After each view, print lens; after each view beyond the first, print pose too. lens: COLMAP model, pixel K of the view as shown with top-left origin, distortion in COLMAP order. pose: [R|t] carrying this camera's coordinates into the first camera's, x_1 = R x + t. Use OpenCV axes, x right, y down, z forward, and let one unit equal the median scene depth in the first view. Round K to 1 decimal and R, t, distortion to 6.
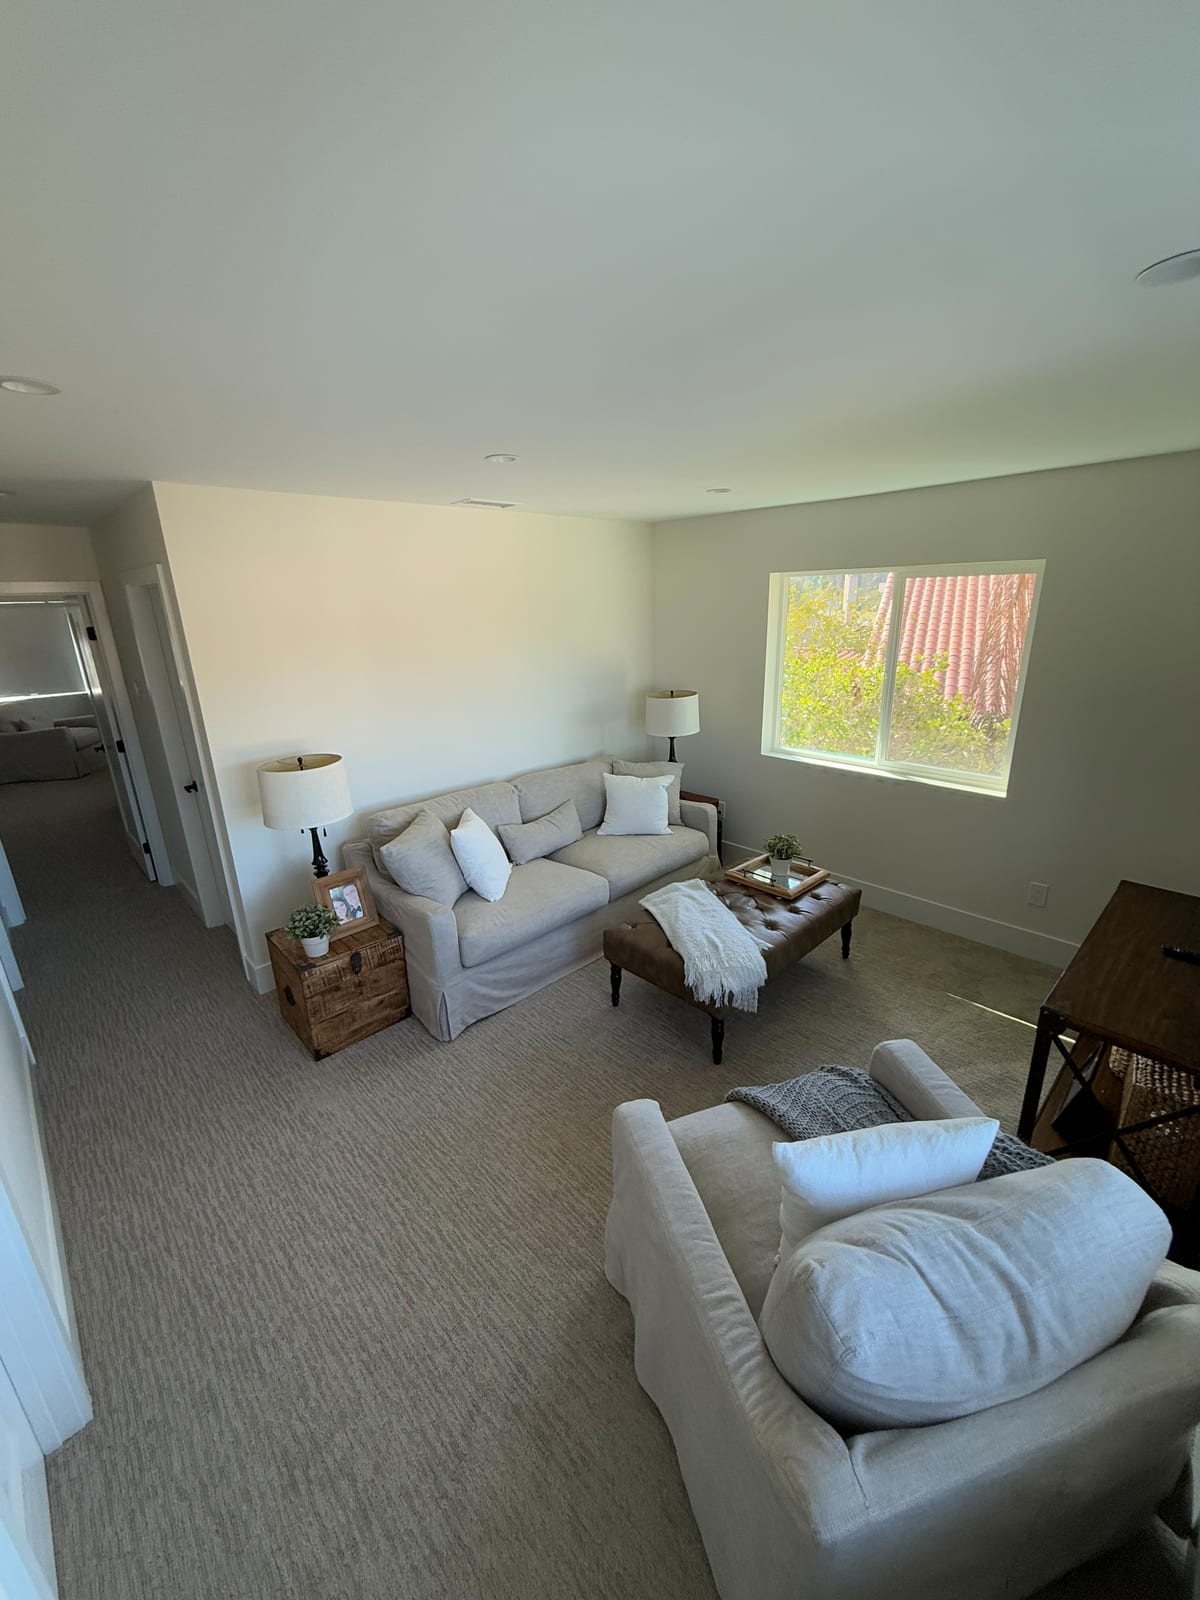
lens RADIAL K [[640.4, 0, 600.8], [0, 640.4, 800.7], [0, 0, 1]] dist [-0.006007, 0.001657]
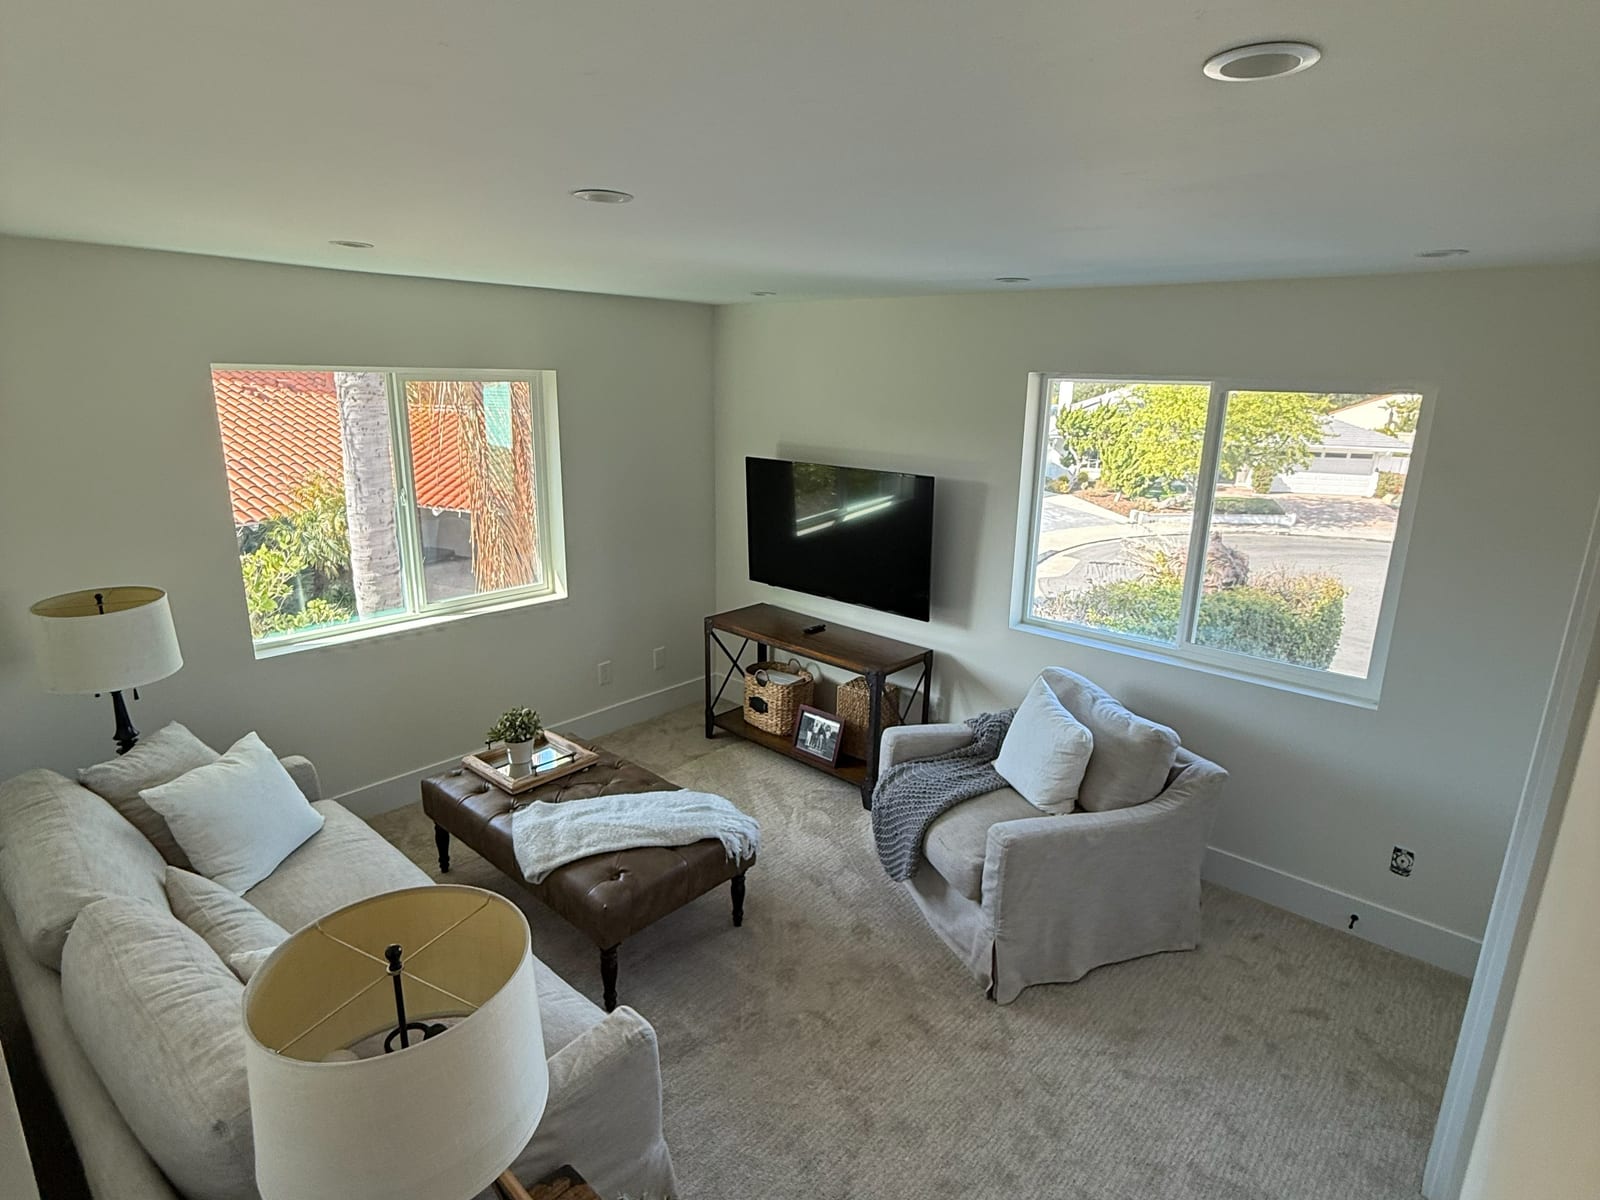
lens RADIAL K [[861.9, 0, 799.5], [0, 861.9, 600.0], [0, 0, 1]] dist [-0.000428, -0.000017]
pose [[-0.074321, -0.234168, 0.969351, -0.726395], [0.287051, 0.925876, 0.245674, -0.230499], [-0.955028, 0.296512, -0.001594, 0.648019]]
